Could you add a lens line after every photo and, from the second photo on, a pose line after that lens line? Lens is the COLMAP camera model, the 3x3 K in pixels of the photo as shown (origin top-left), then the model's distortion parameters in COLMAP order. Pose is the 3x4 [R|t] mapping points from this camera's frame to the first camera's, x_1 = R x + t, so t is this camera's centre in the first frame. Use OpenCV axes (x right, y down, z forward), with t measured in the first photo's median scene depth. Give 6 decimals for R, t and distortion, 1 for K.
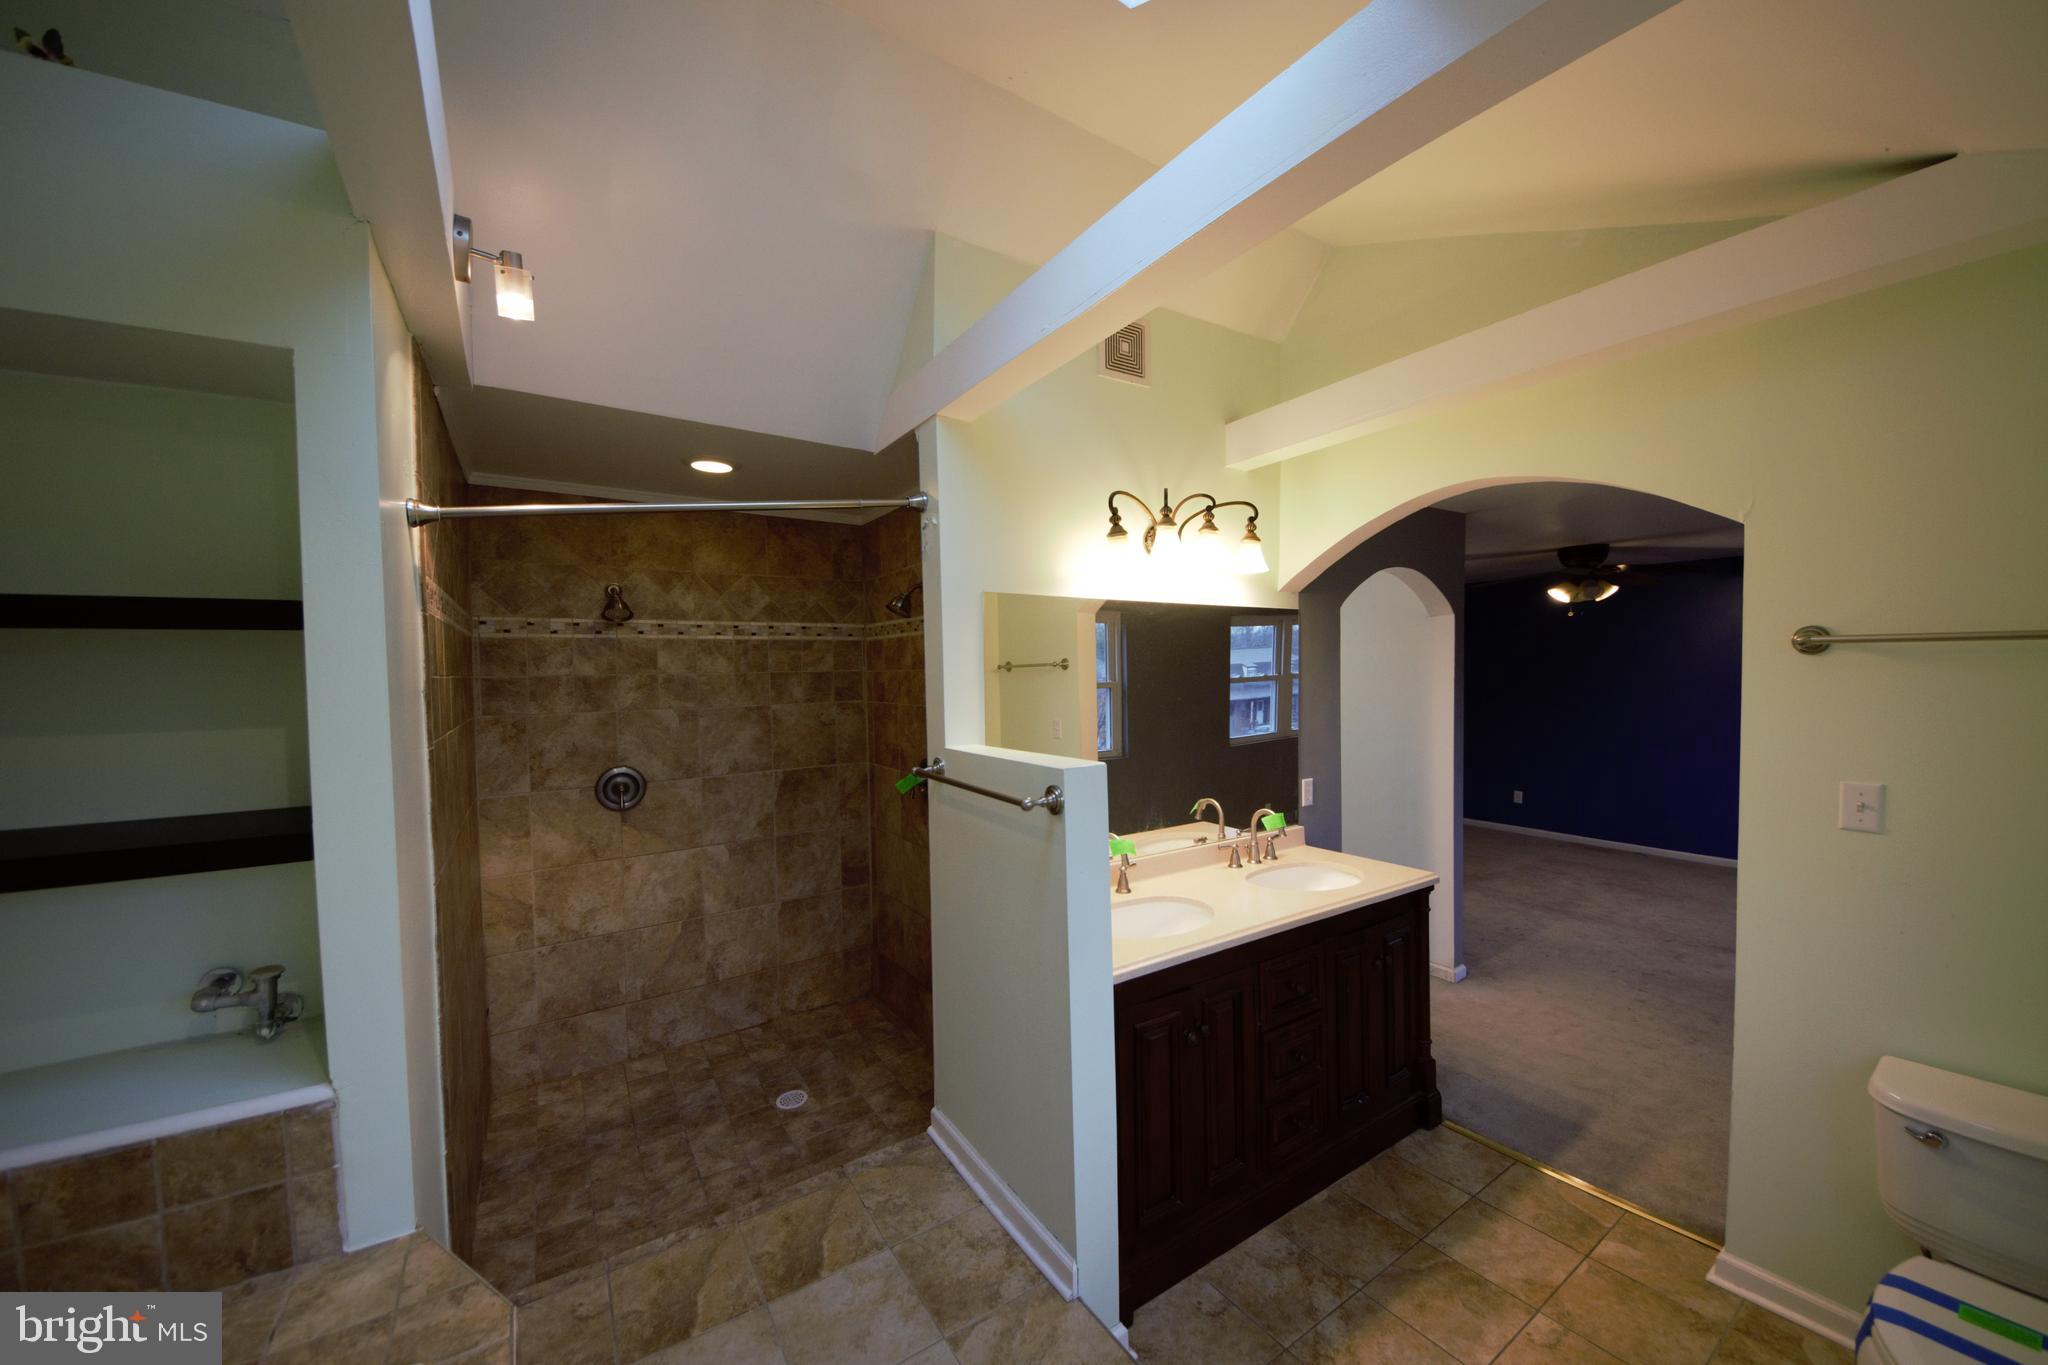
lens RADIAL K [[718.2, 0, 1024.9], [0, 718.2, 688.9], [0, 0, 1]] dist [0.026257, -0.022359]
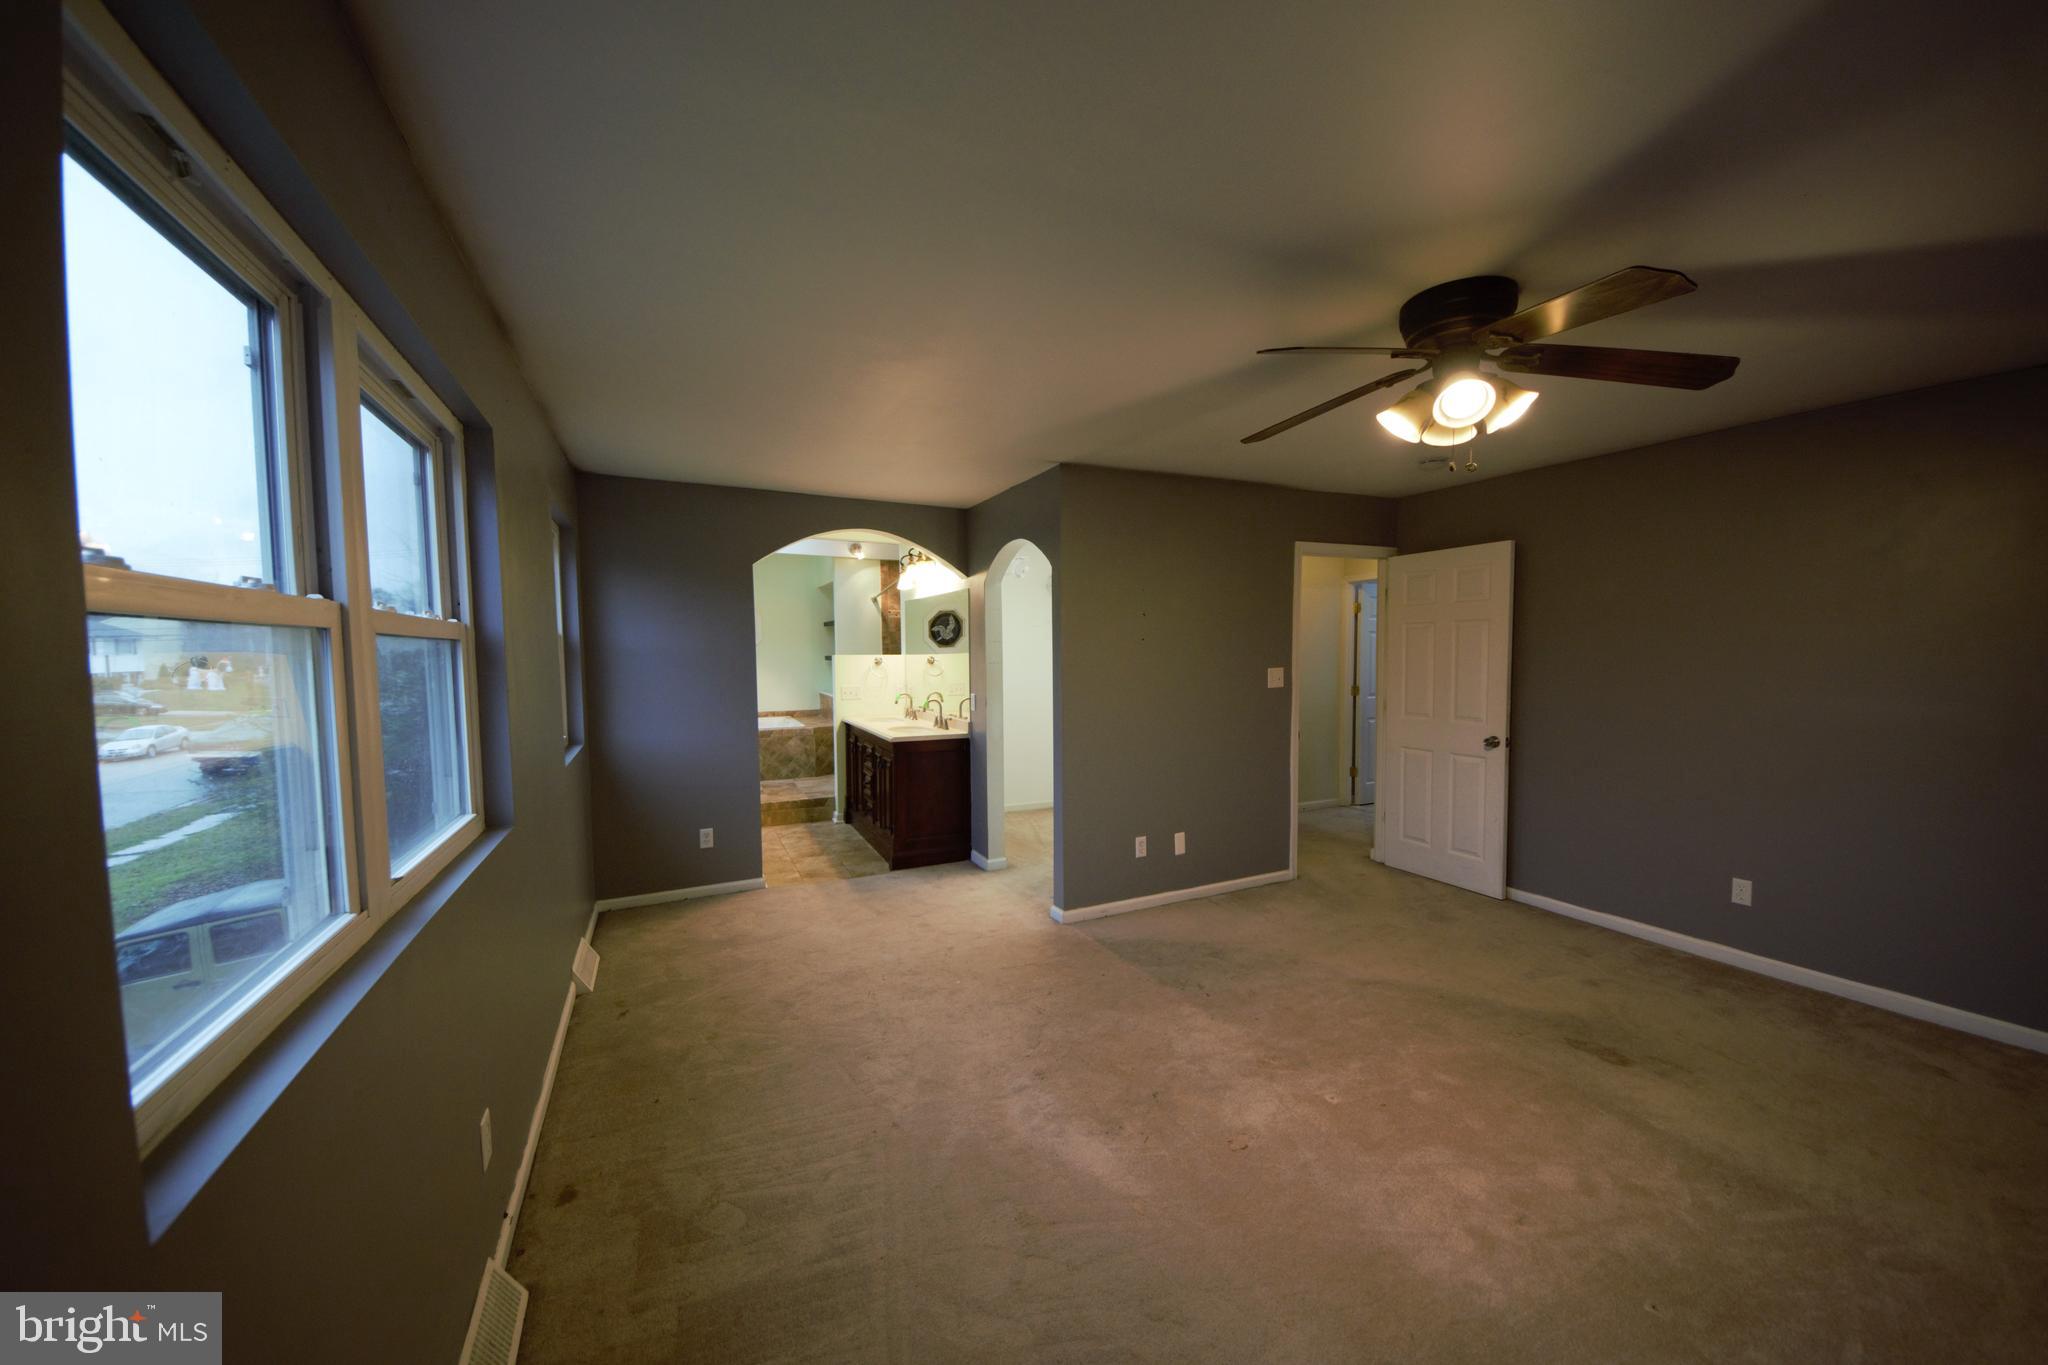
lens RADIAL K [[718.2, 0, 1024.9], [0, 718.2, 688.9], [0, 0, 1]] dist [0.026257, -0.022359]
pose [[-0.114516, 0.074782, -0.990603, 2.158946], [-0.016790, 0.996875, 0.077196, -0.017599], [0.993280, 0.025472, -0.112902, 1.421630]]
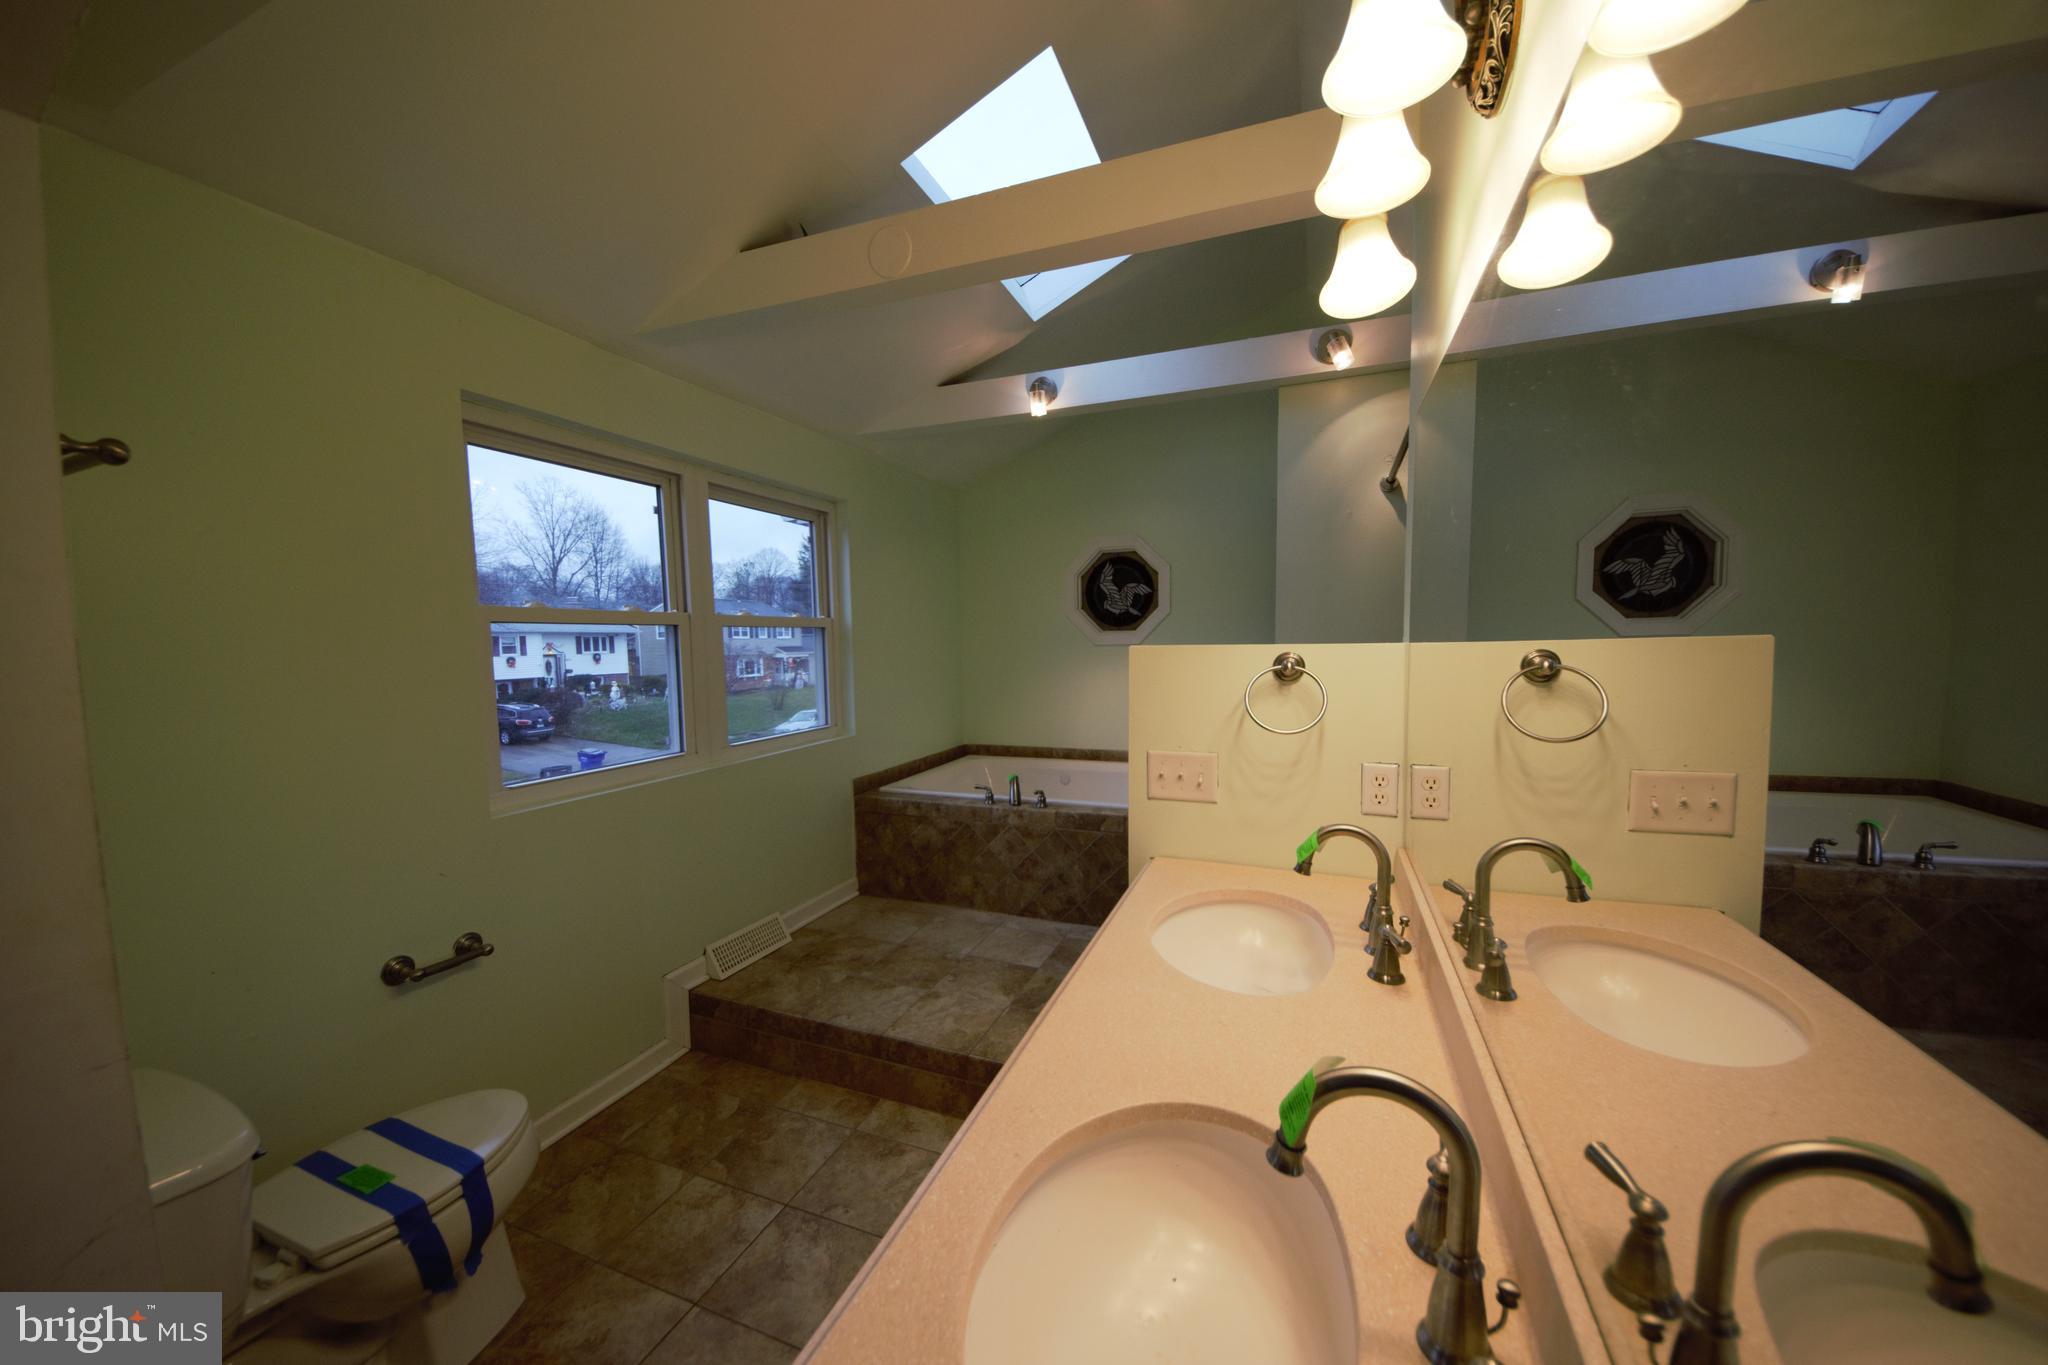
lens RADIAL K [[718.2, 0, 1024.9], [0, 718.2, 688.9], [0, 0, 1]] dist [0.026257, -0.022359]
pose [[-0.808948, 0.078765, -0.582580, 0.495900], [0.021936, 0.994338, 0.103975, 0.027215], [0.587471, 0.071331, -0.806095, 1.059525]]
